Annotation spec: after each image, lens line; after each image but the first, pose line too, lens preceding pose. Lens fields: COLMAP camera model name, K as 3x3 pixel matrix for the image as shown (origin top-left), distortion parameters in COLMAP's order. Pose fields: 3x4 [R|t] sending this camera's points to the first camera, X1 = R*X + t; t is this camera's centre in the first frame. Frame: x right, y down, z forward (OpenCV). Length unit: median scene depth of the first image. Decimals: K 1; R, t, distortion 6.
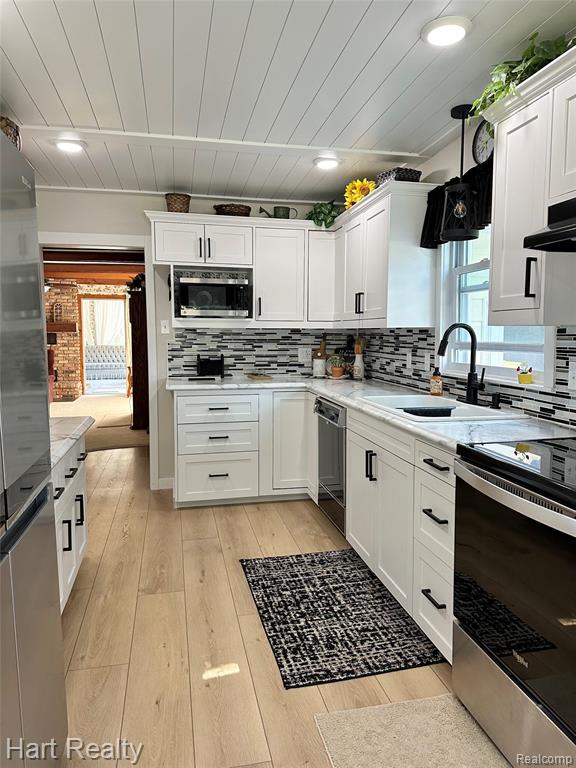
lens RADIAL K [[539.5, 0, 292.3], [0, 539.5, 382.5], [0, 0, 1]] dist [0.119802, -0.187178]
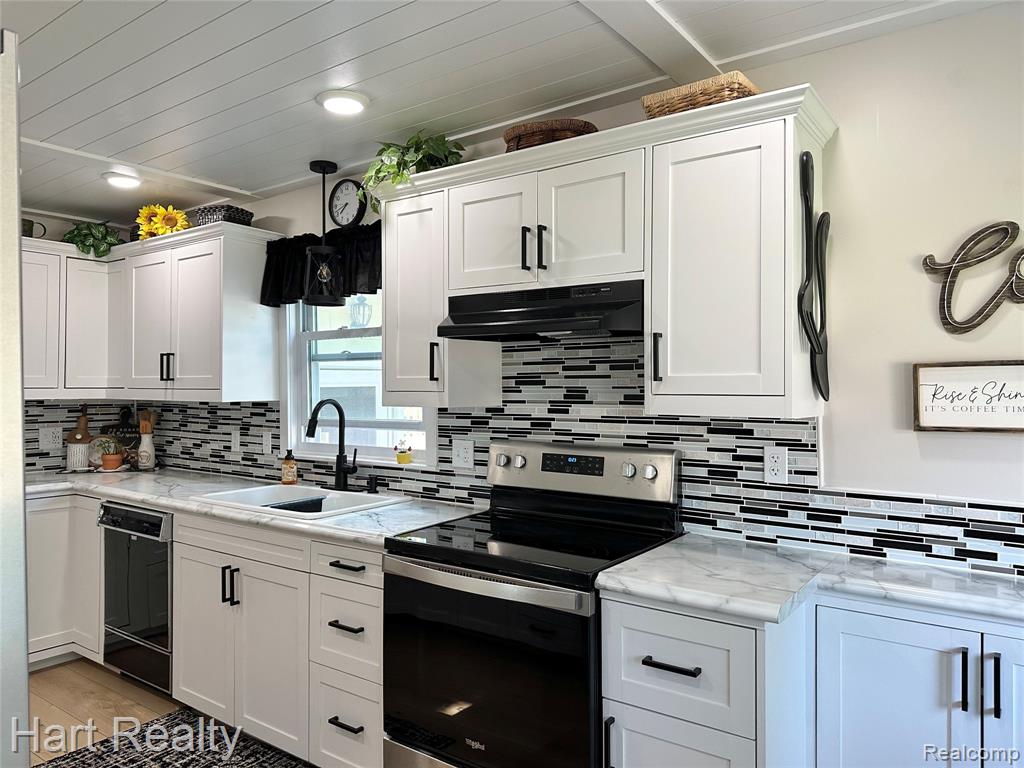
lens RADIAL K [[711.6, 0, 524.0], [0, 711.6, 375.4], [0, 0, 1]] dist [0.074677, -0.090416]
pose [[0.739585, 0.009021, 0.673003, -0.234655], [0.062382, 0.994688, -0.081886, -0.032523], [-0.670166, 0.102544, 0.735093, -0.059894]]
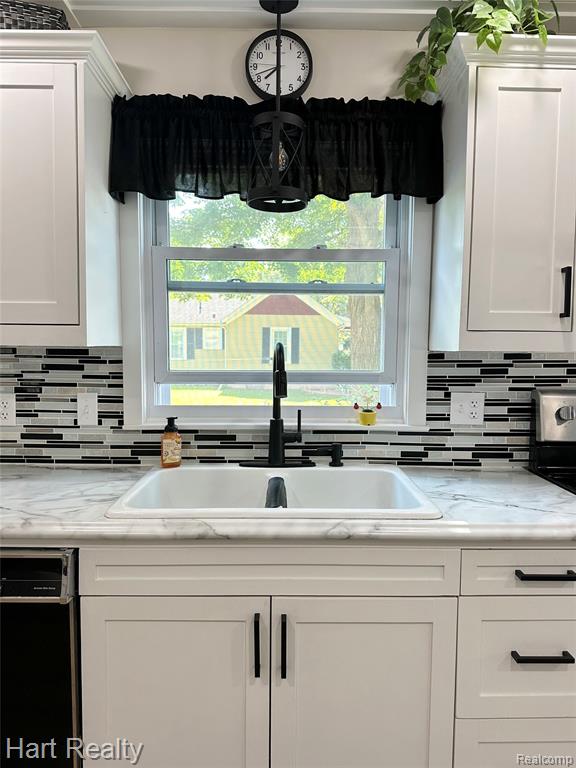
lens RADIAL K [[539.5, 0, 292.3], [0, 539.5, 382.5], [0, 0, 1]] dist [0.119802, -0.187178]
pose [[0.201962, -0.066043, 0.977164, -0.298708], [0.081299, 0.995411, 0.050473, -0.094105], [-0.976013, 0.069249, 0.206404, 0.865268]]
